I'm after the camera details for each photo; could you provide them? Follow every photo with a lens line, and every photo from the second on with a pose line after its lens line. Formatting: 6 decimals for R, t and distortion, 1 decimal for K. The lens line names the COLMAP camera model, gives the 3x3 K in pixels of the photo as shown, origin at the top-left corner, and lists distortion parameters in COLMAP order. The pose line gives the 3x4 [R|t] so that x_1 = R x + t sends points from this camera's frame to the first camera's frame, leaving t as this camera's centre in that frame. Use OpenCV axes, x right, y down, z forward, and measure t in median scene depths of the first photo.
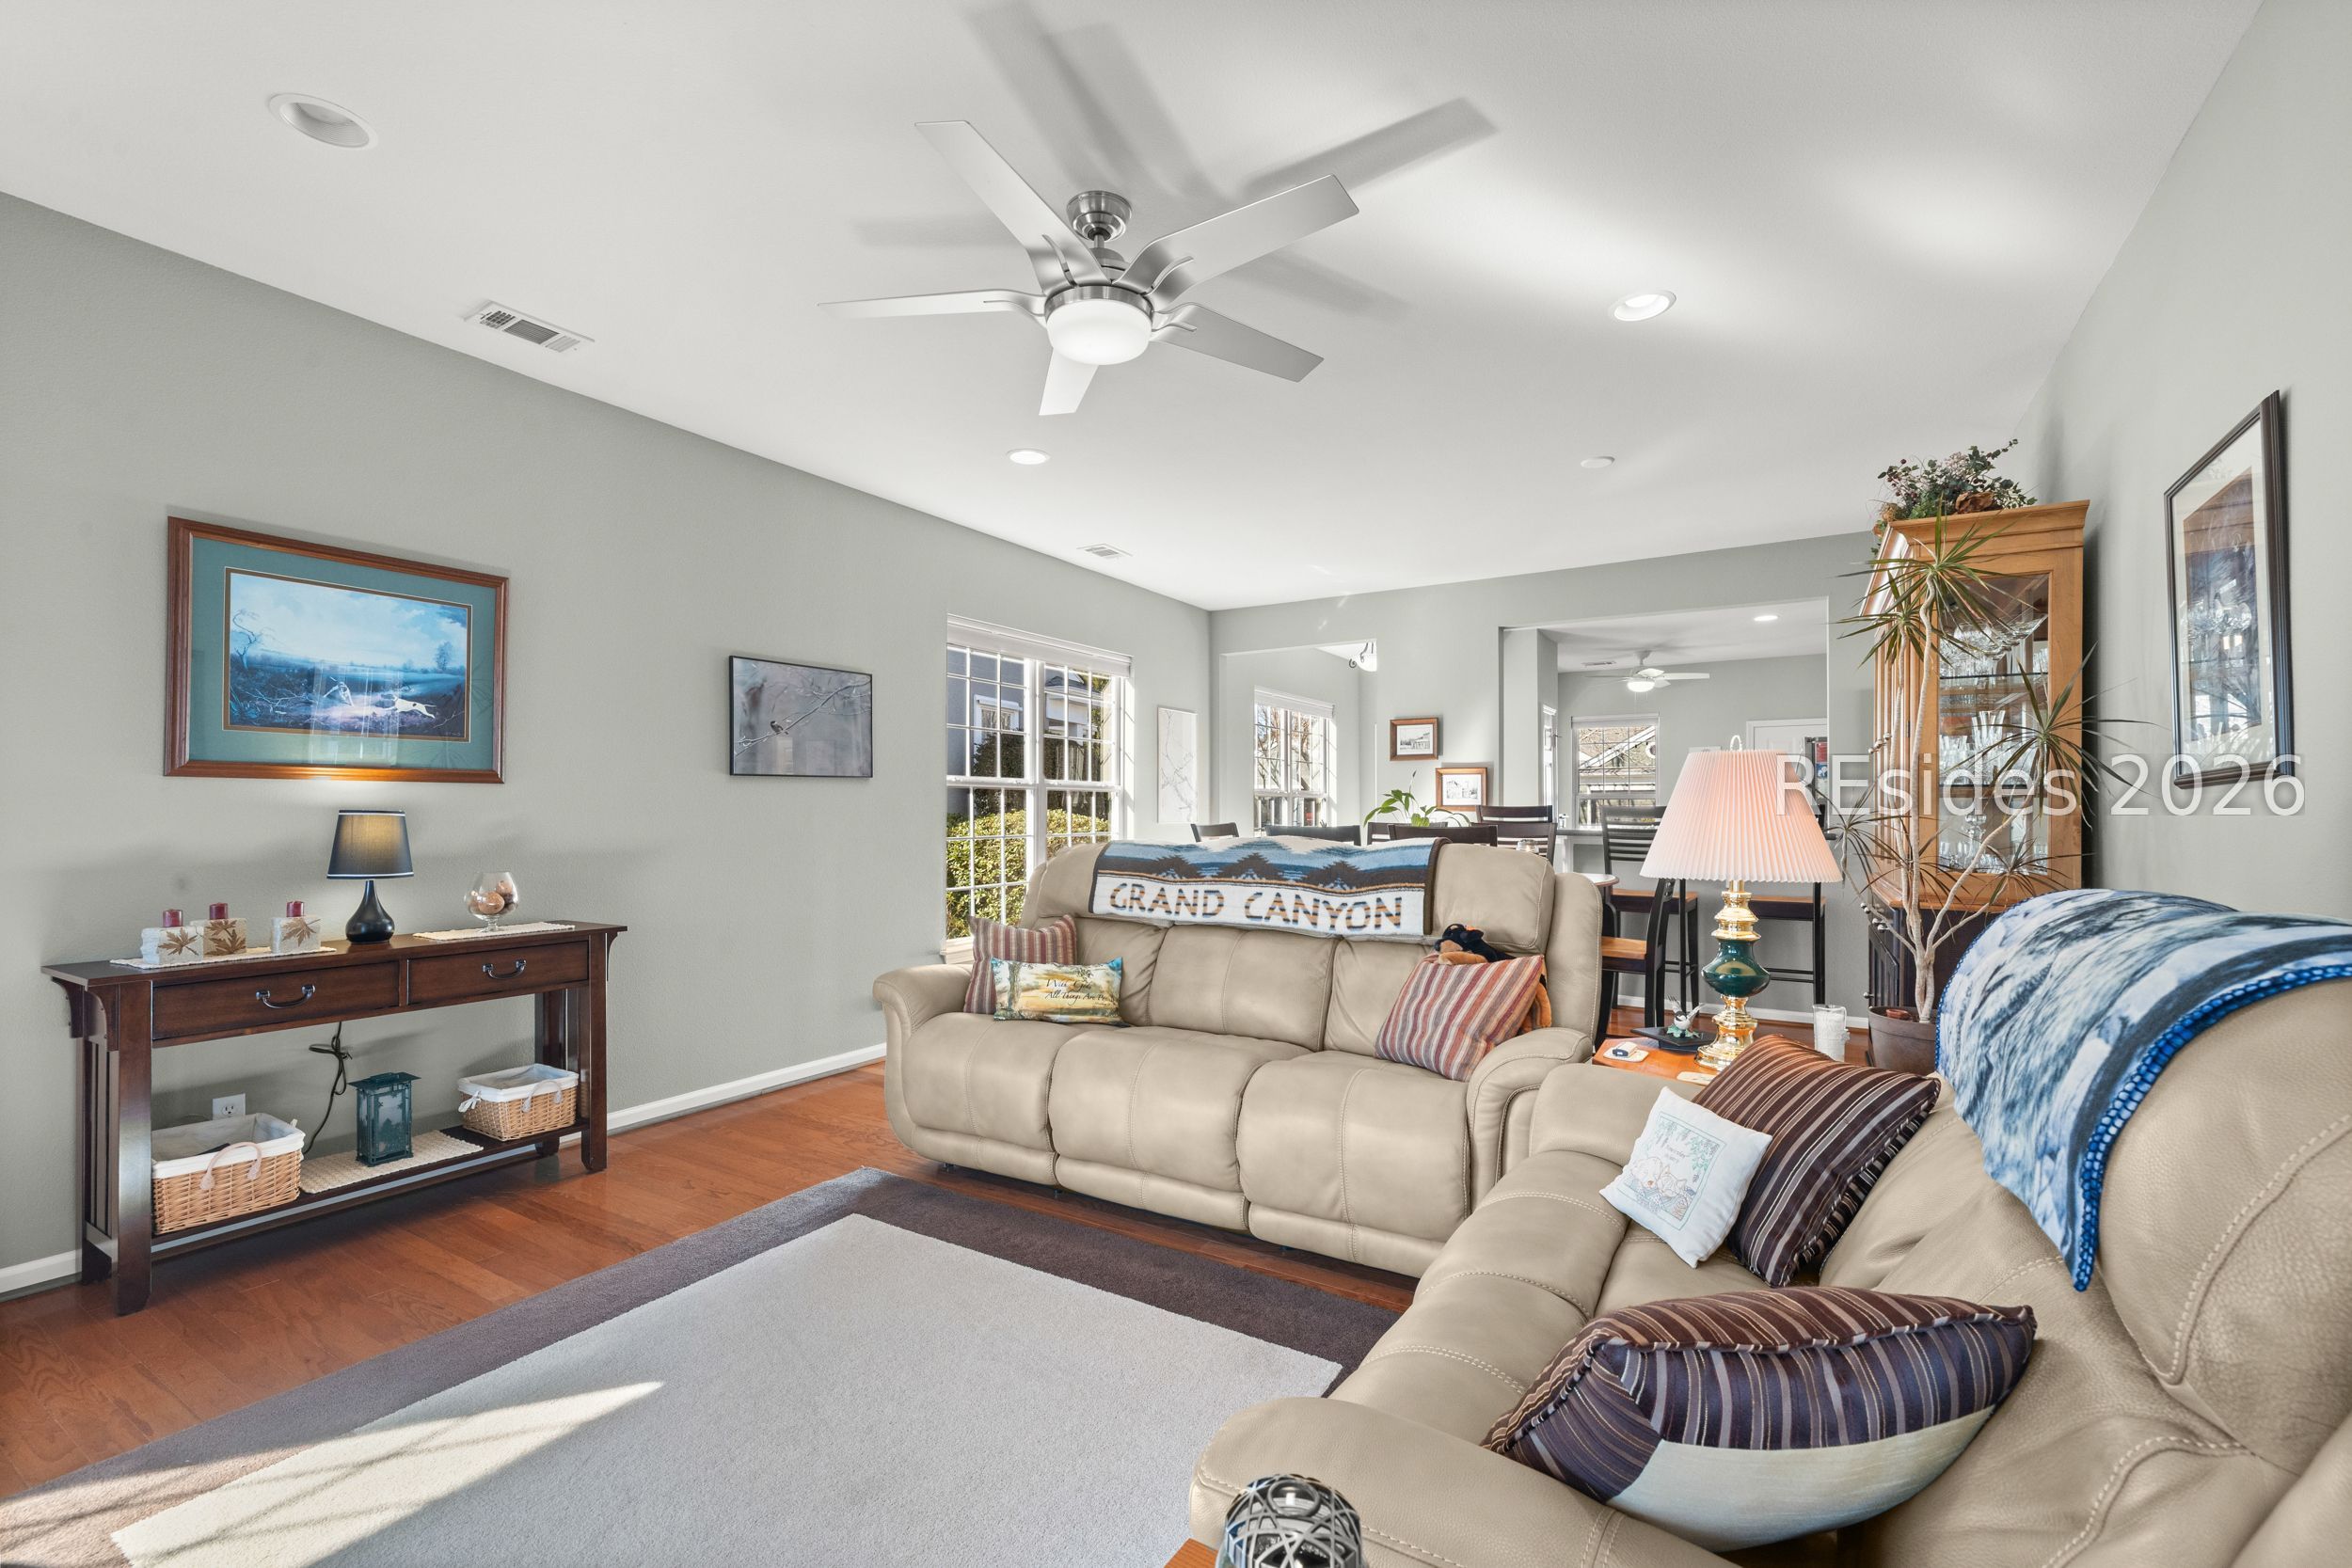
lens RADIAL K [[1015.9, 0, 1180.8], [0, 1015.9, 789.1], [0, 0, 1]] dist [0.001273, 0.000105]
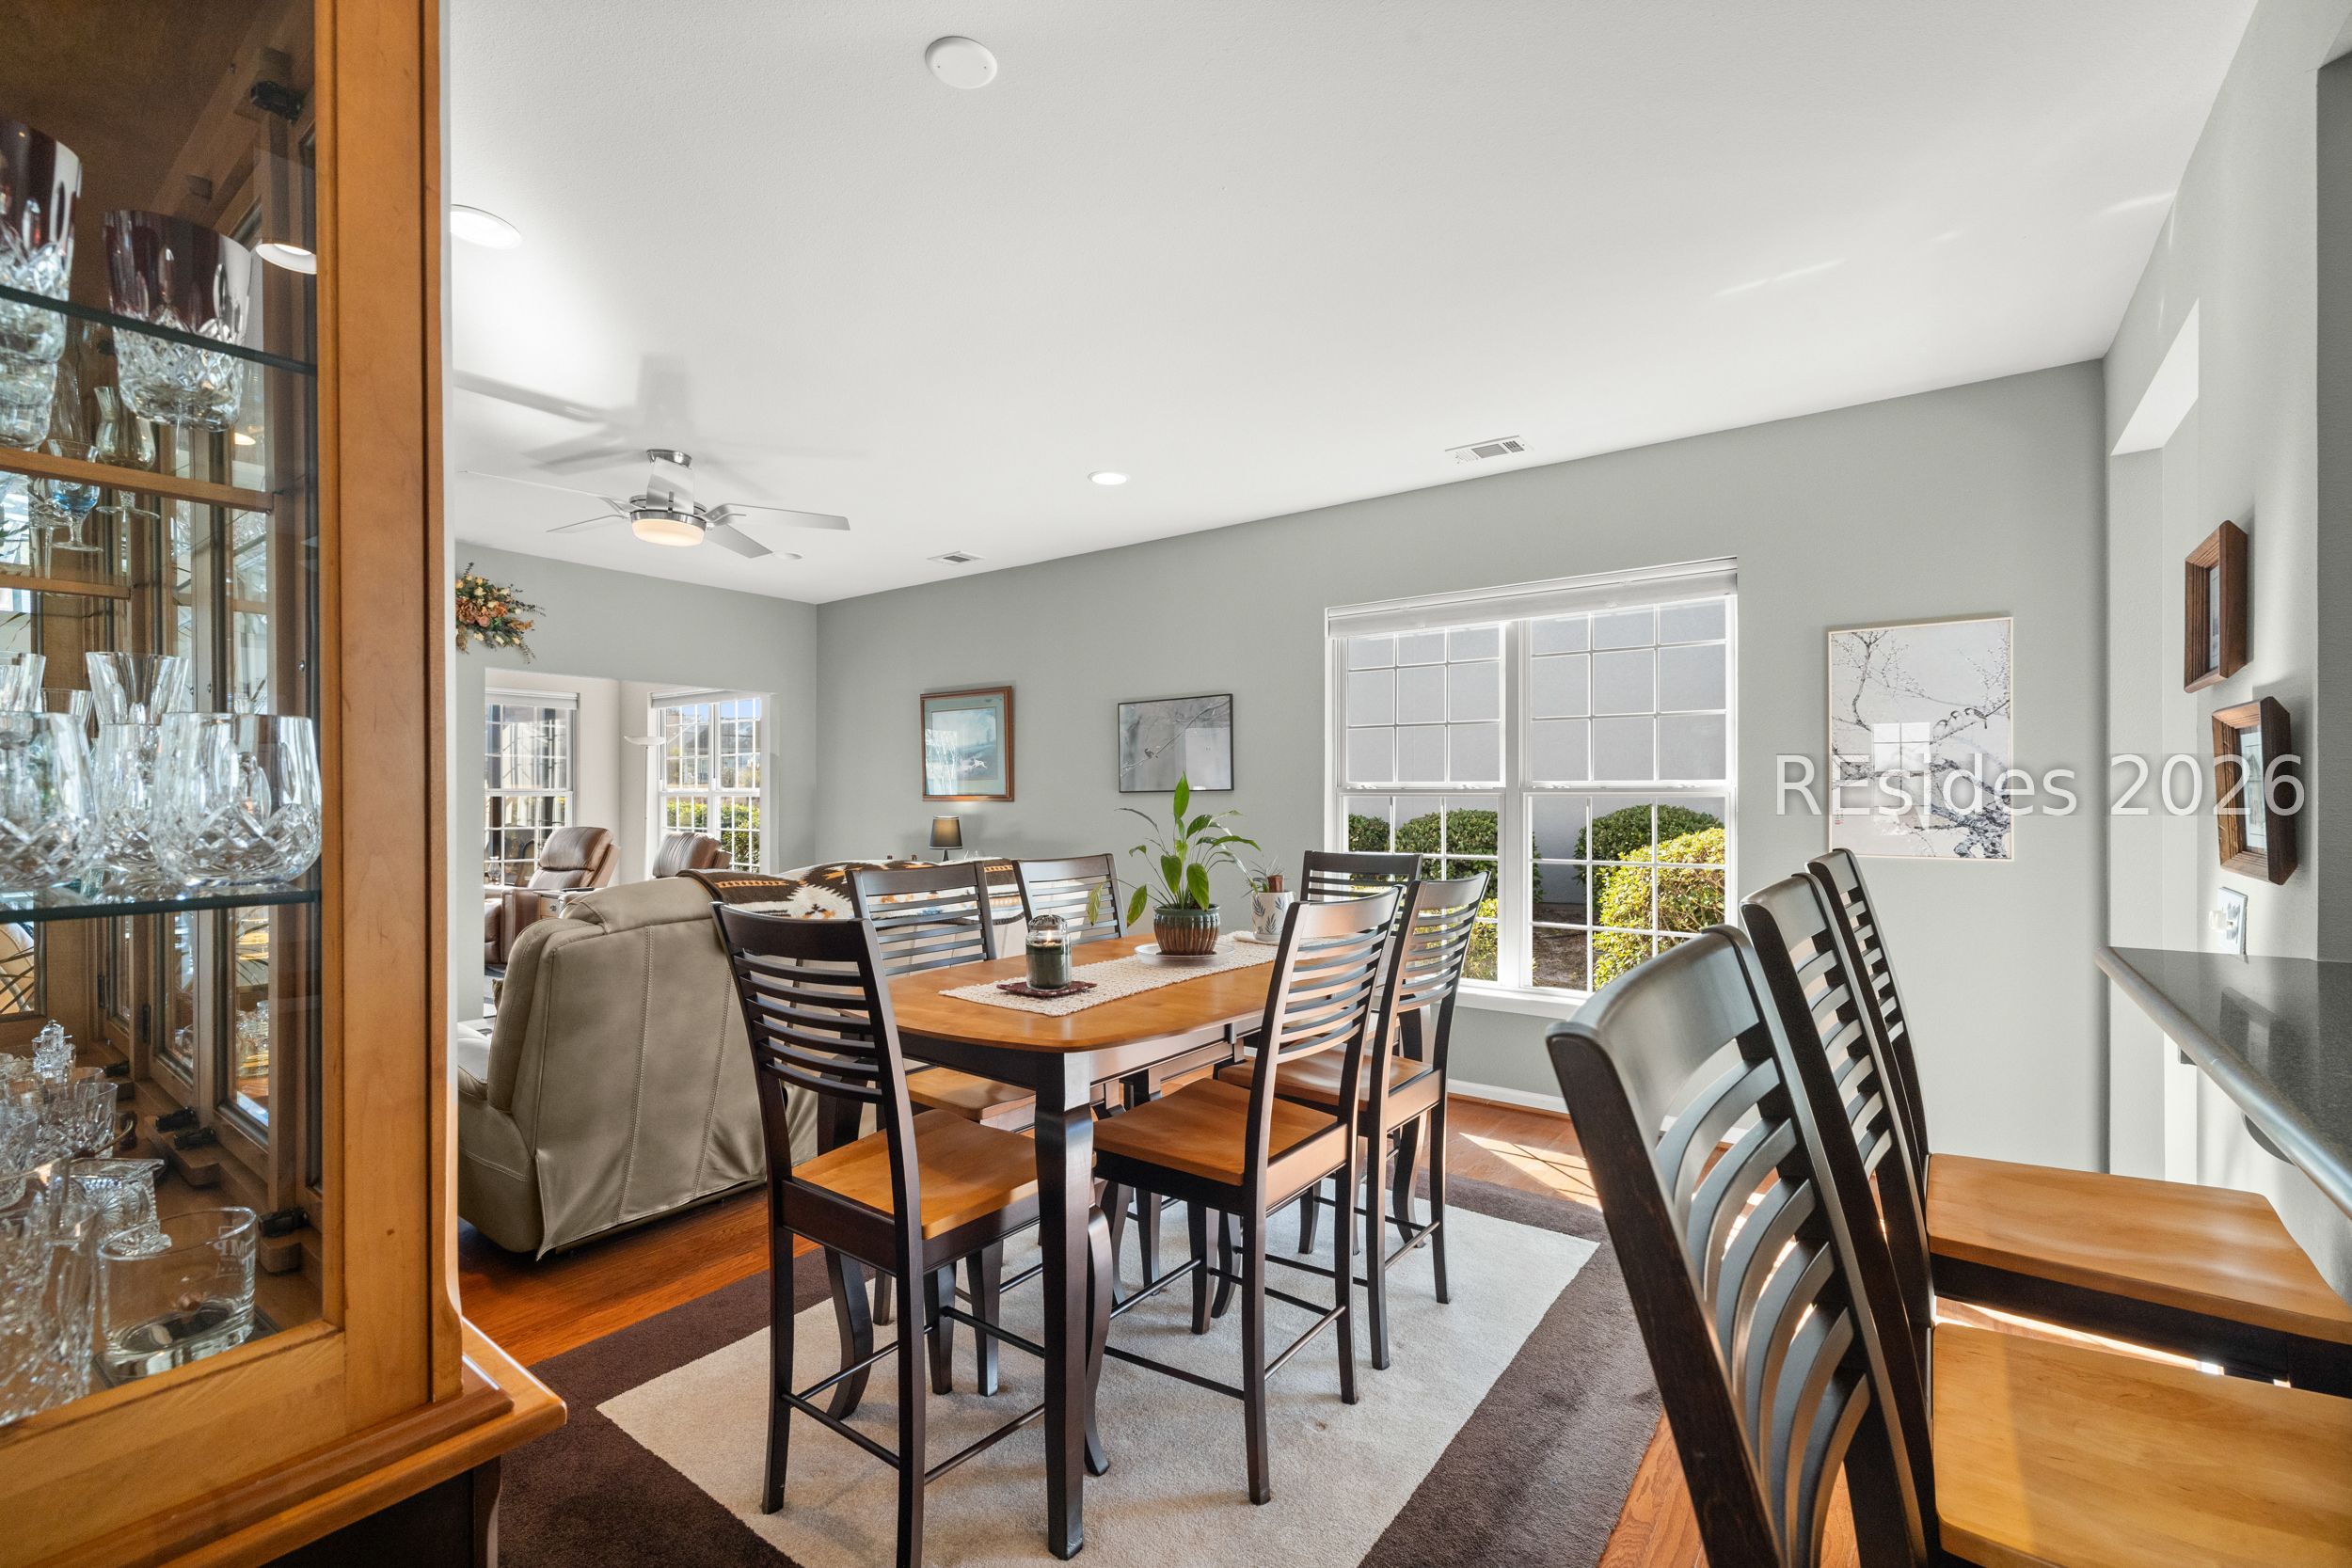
lens RADIAL K [[1015.9, 0, 1180.8], [0, 1015.9, 789.1], [0, 0, 1]] dist [0.001273, 0.000105]
pose [[-0.091082, -0.004312, -0.995834, 0.886464], [0.024210, 0.999685, -0.006543, -0.006968], [0.995549, -0.024705, -0.090948, 1.194980]]
